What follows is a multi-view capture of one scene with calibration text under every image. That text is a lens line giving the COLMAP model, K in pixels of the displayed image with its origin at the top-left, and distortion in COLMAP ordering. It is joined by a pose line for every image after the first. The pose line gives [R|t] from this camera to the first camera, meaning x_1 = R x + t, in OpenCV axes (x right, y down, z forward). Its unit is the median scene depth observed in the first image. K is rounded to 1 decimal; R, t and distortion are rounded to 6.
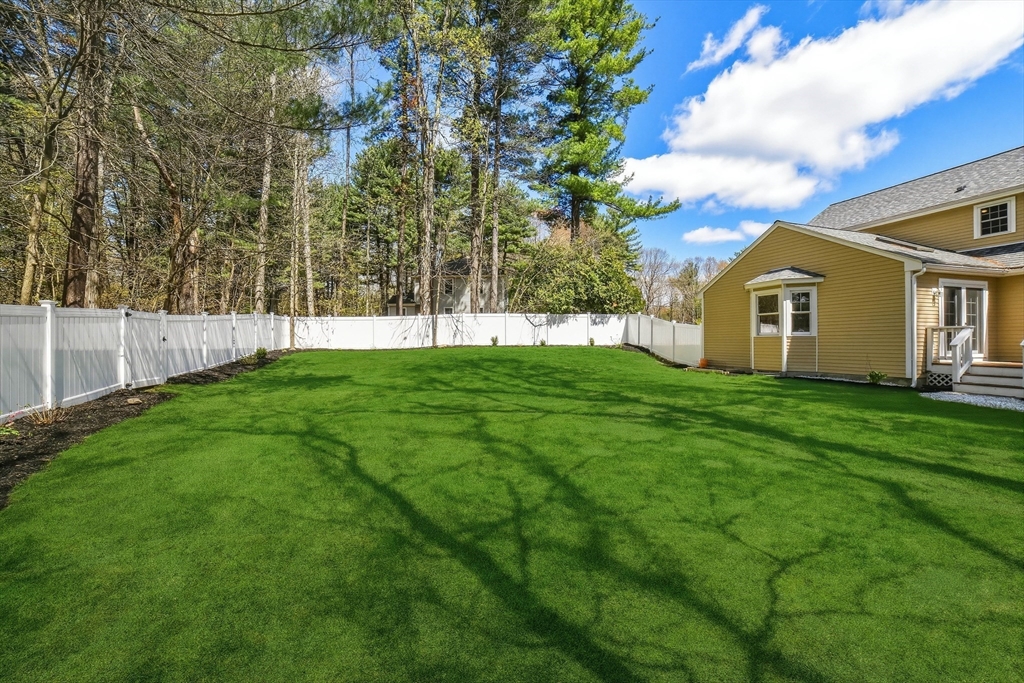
lens RADIAL K [[454.9, 0, 515.0], [0, 454.9, 343.6], [0, 0, 1]] dist [-0.000489, 0.000129]
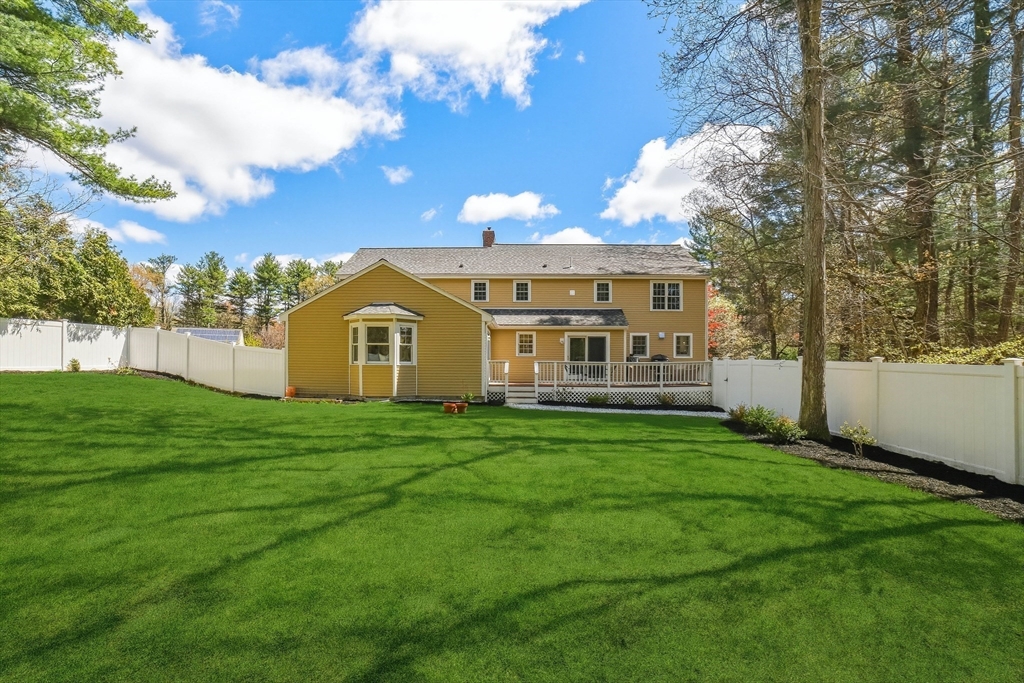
lens RADIAL K [[454.9, 0, 510.5], [0, 454.9, 362.2], [0, 0, 1]] dist [-0.000489, 0.000129]
pose [[0.384314, 0.014189, 0.923093, -0.235927], [-0.010745, 0.999883, -0.010896, -0.010169], [-0.923140, -0.005731, 0.384422, 0.217613]]
